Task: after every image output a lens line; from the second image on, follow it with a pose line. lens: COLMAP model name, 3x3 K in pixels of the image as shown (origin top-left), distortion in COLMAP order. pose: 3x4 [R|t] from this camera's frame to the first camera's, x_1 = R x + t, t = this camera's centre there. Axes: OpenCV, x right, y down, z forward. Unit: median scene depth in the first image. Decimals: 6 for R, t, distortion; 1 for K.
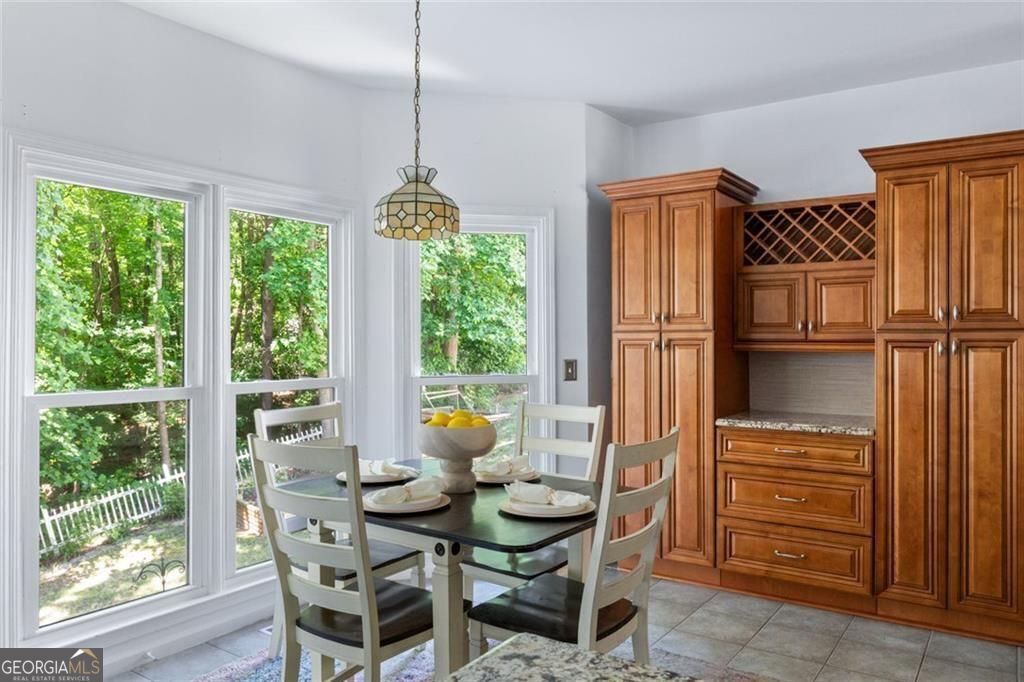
lens RADIAL K [[743.7, 0, 506.1], [0, 743.7, 334.4], [0, 0, 1]] dist [-0.011787, -0.007435]
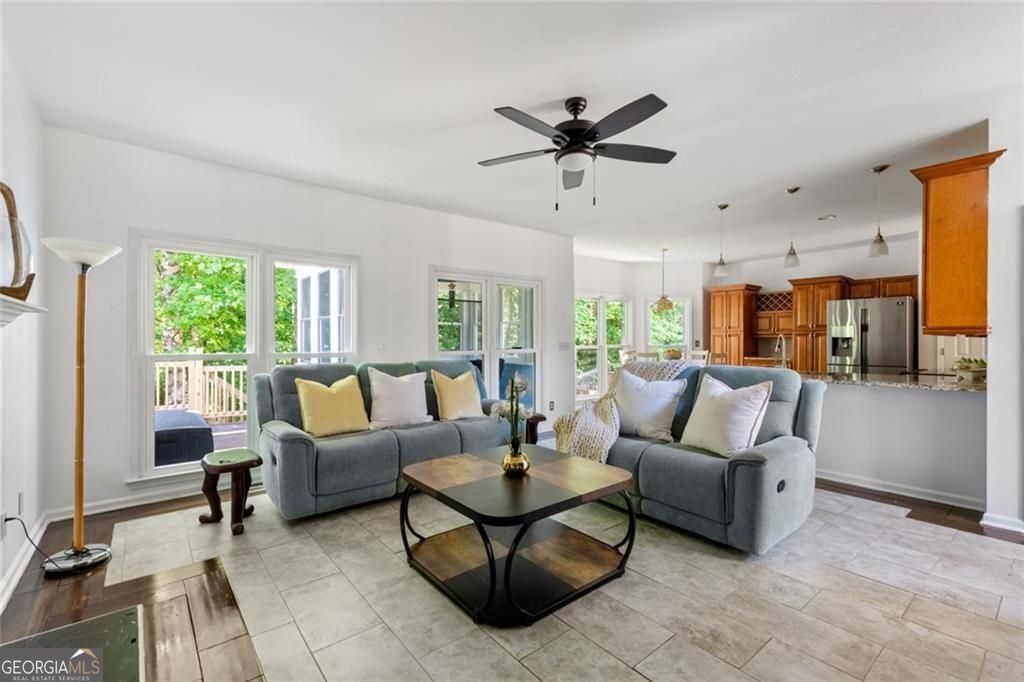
lens RADIAL K [[450.4, 0, 510.1], [0, 450.4, 344.5], [0, 0, 1]] dist [0.026167, 0.000055]
pose [[0.961131, 0.003689, -0.276068, -0.177532], [0.000795, 0.999870, 0.016127, 0.021386], [0.276092, -0.015720, 0.961003, -1.316531]]
